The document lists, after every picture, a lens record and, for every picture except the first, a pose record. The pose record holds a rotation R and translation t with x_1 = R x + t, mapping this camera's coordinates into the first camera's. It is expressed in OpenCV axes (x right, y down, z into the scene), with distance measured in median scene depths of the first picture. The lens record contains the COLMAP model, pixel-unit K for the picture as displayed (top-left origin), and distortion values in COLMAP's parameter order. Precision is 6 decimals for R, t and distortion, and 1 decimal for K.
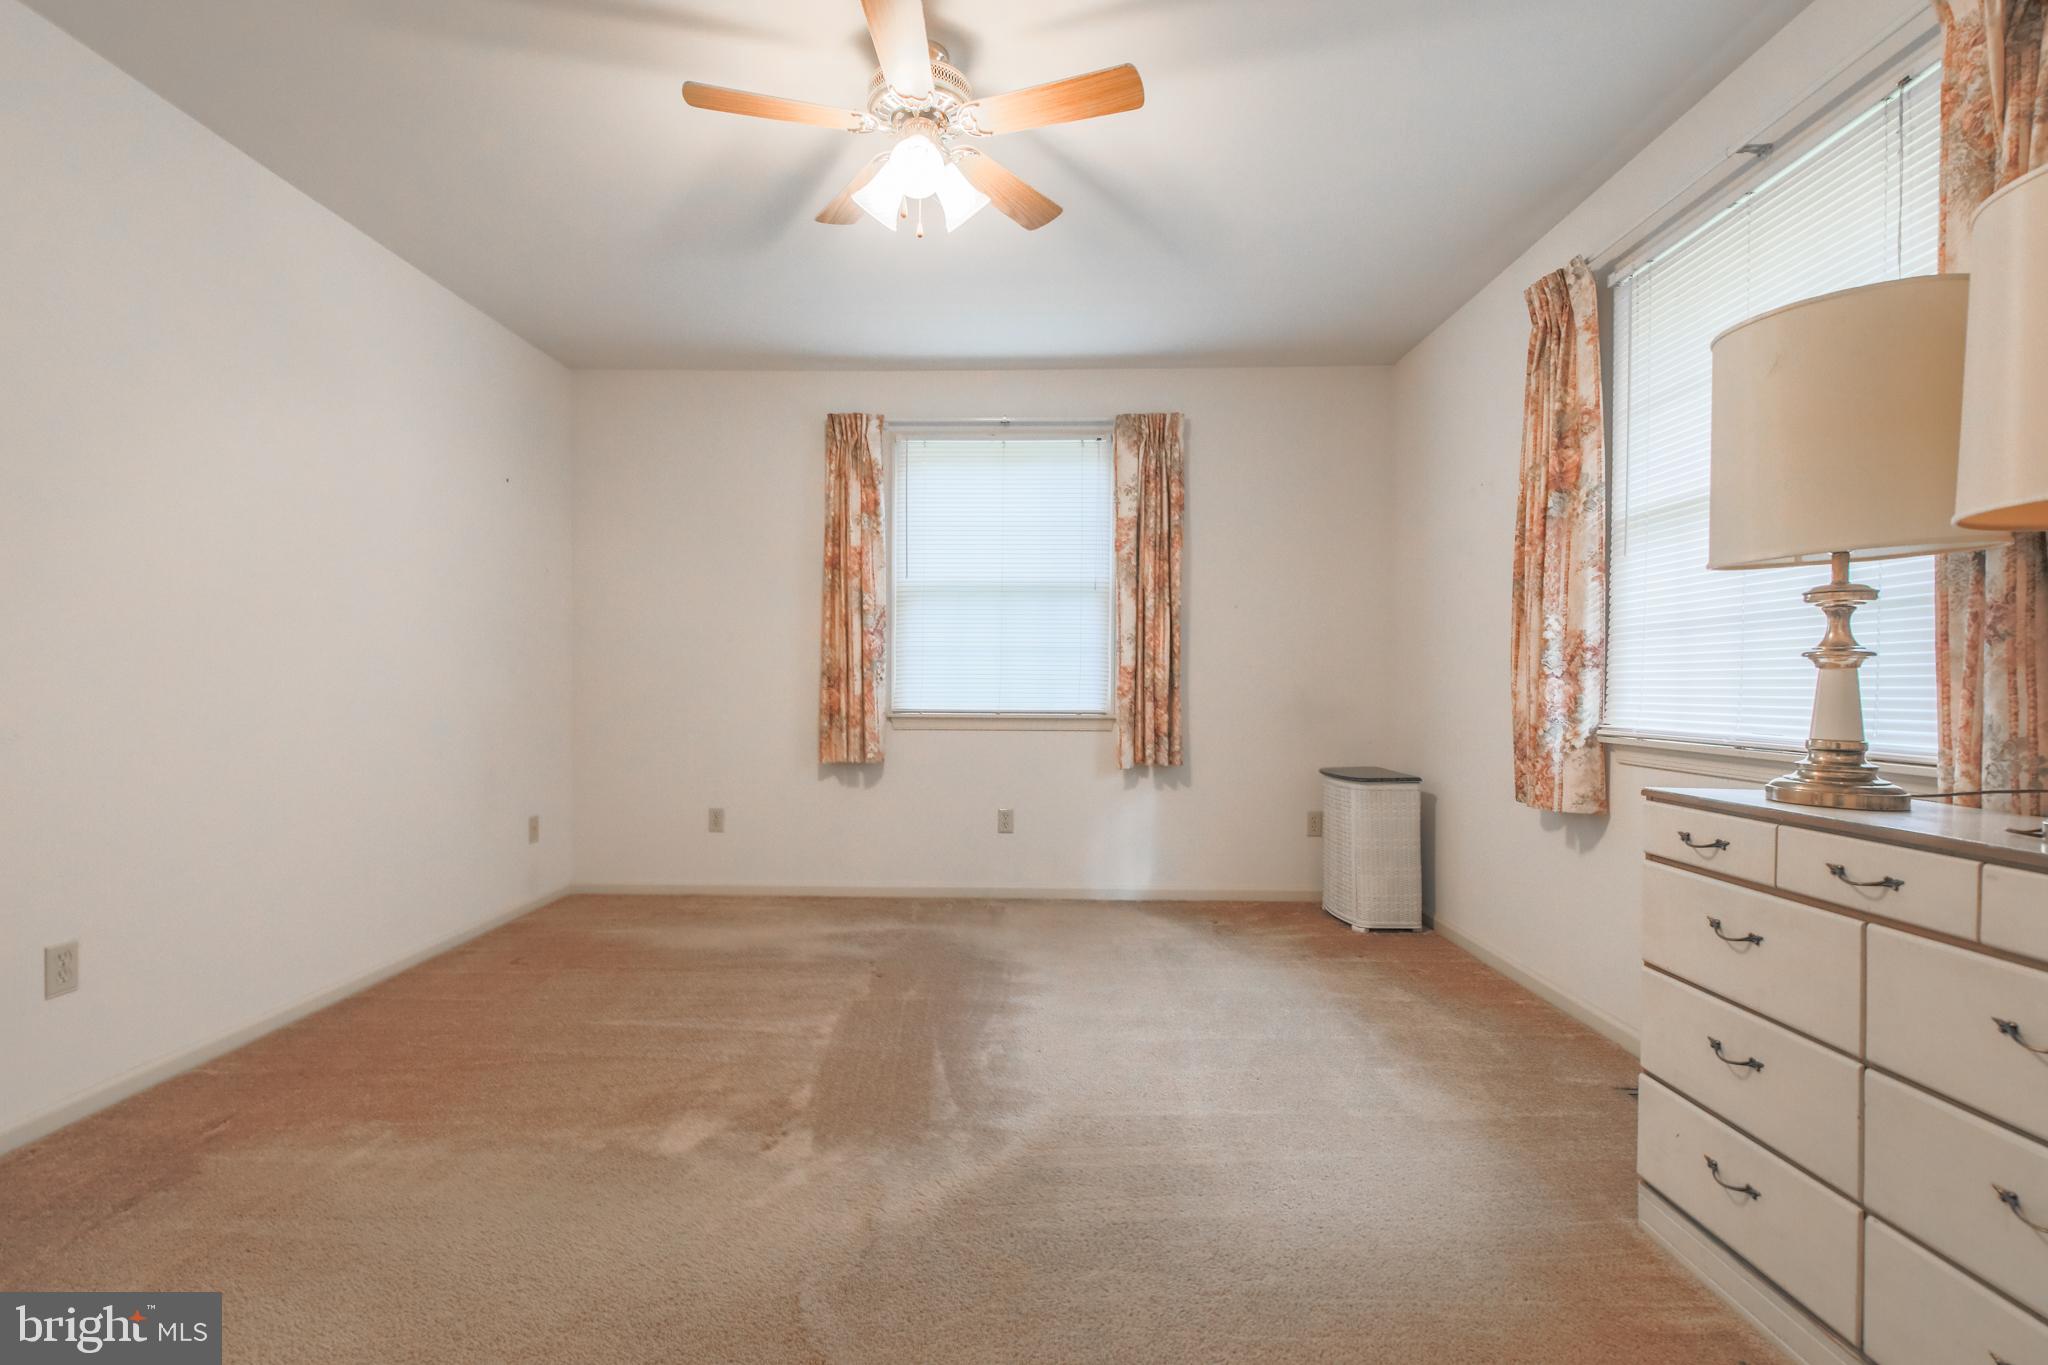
lens RADIAL K [[924.1, 0, 1004.2], [0, 924.1, 684.1], [0, 0, 1]] dist [0.026623, -0.011542]
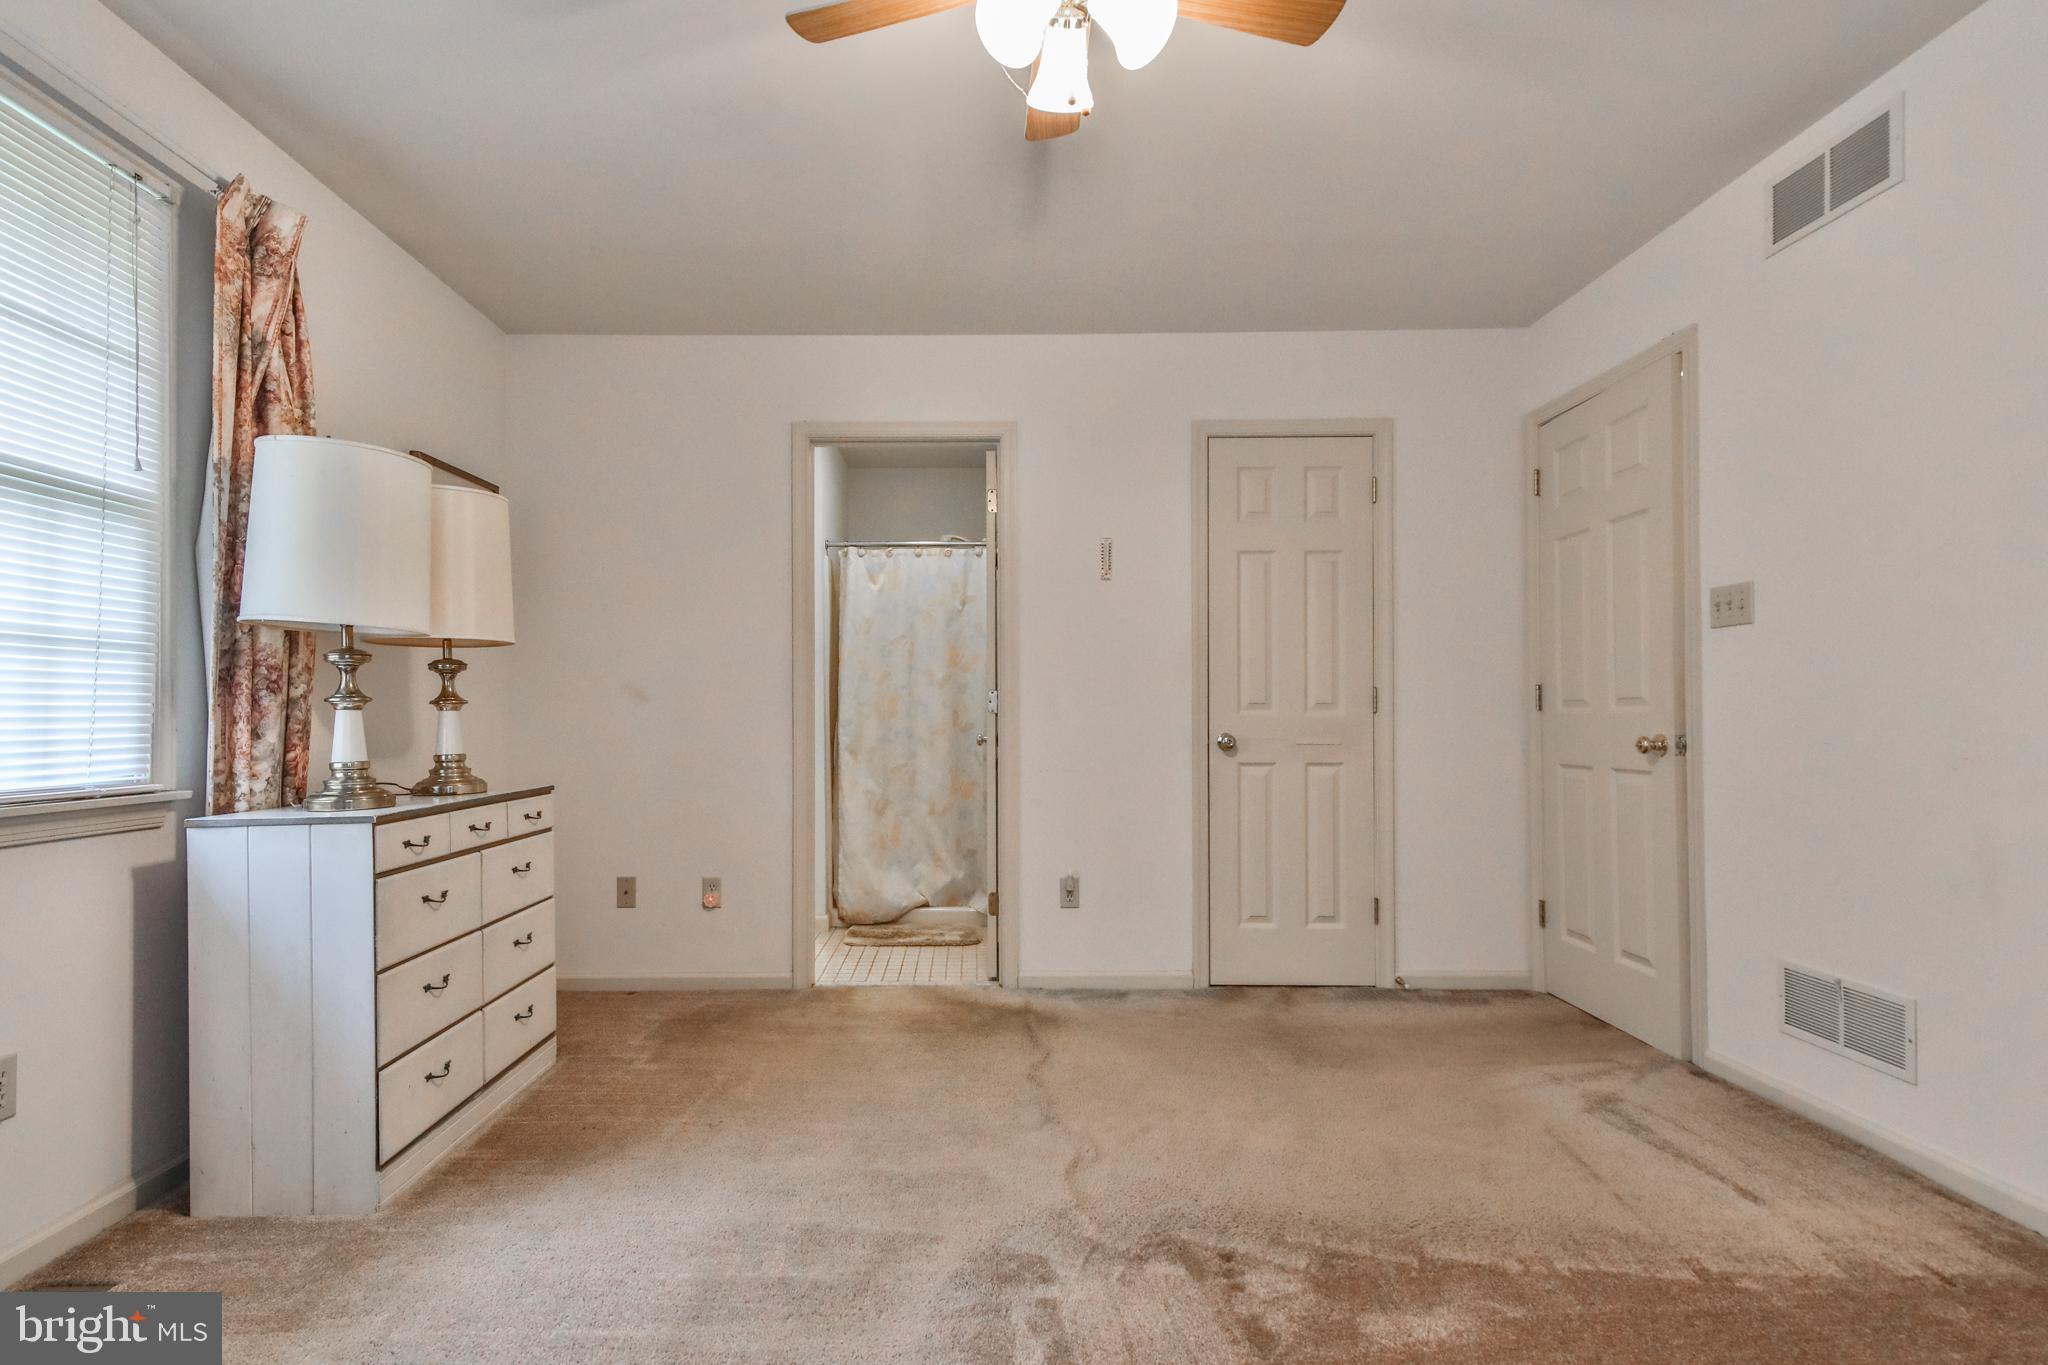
lens RADIAL K [[1028.5, 0, 975.3], [0, 1028.5, 716.0], [0, 0, 1]] dist [0.000151, 0.000074]
pose [[-0.999686, 0.004255, -0.024678, 0.003517], [0.004310, 0.999988, -0.002173, -0.000105], [0.024669, -0.002279, -0.999693, 1.401862]]
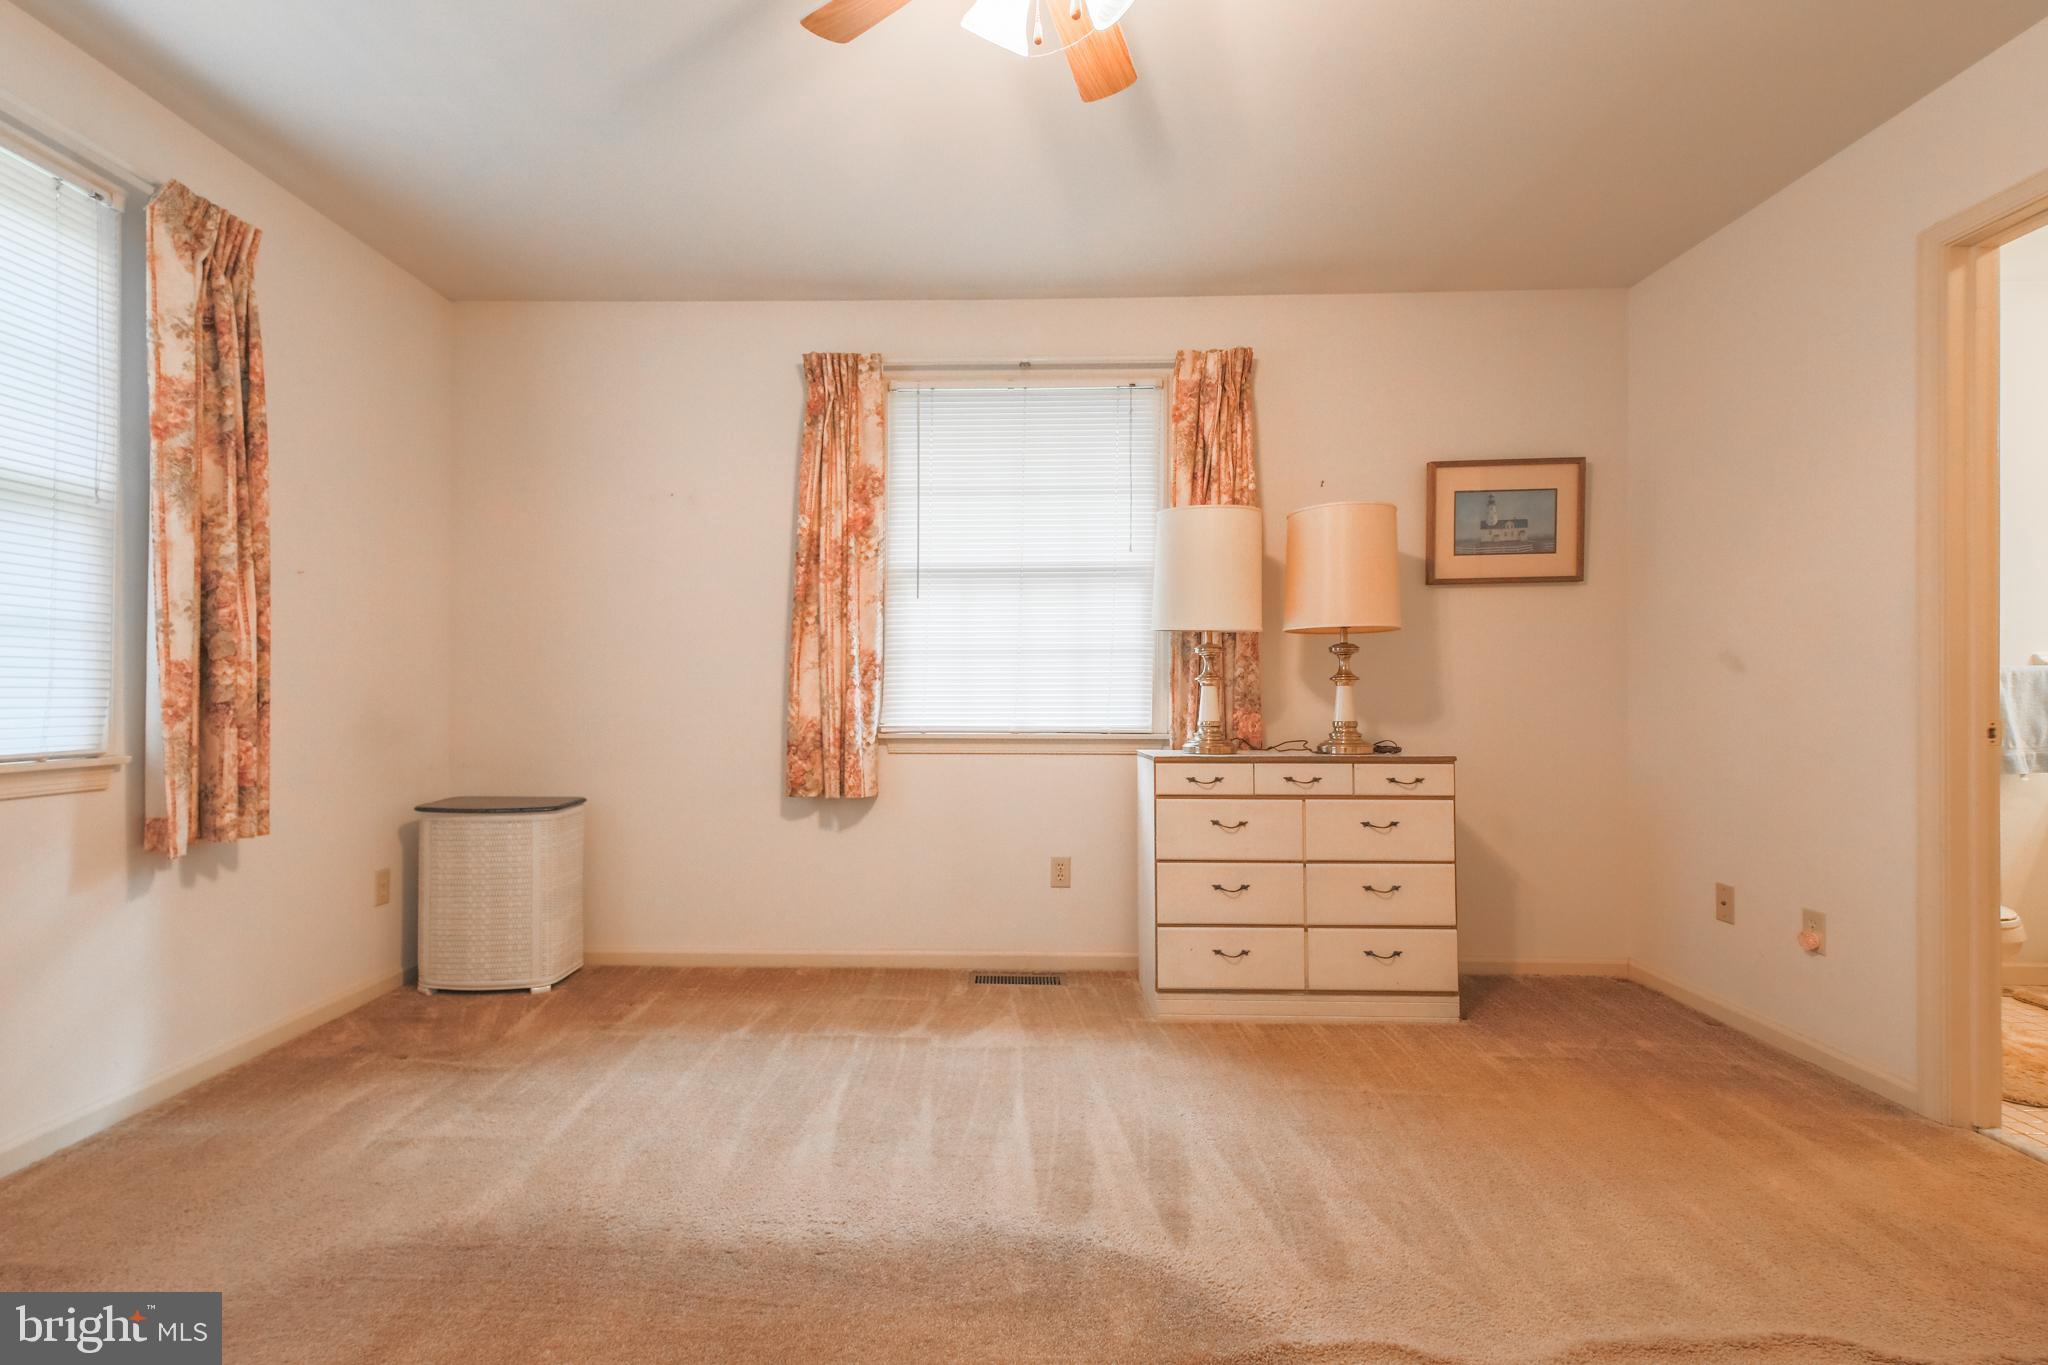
lens RADIAL K [[921.3, 0, 989.2], [0, 921.3, 686.7], [0, 0, 1]] dist [0.028231, -0.010190]
pose [[0.002794, 0.001872, 0.999994, -0.606624], [-0.000007, 0.999998, -0.001872, -0.006276], [-0.999996, -0.000001, 0.002794, 0.811590]]
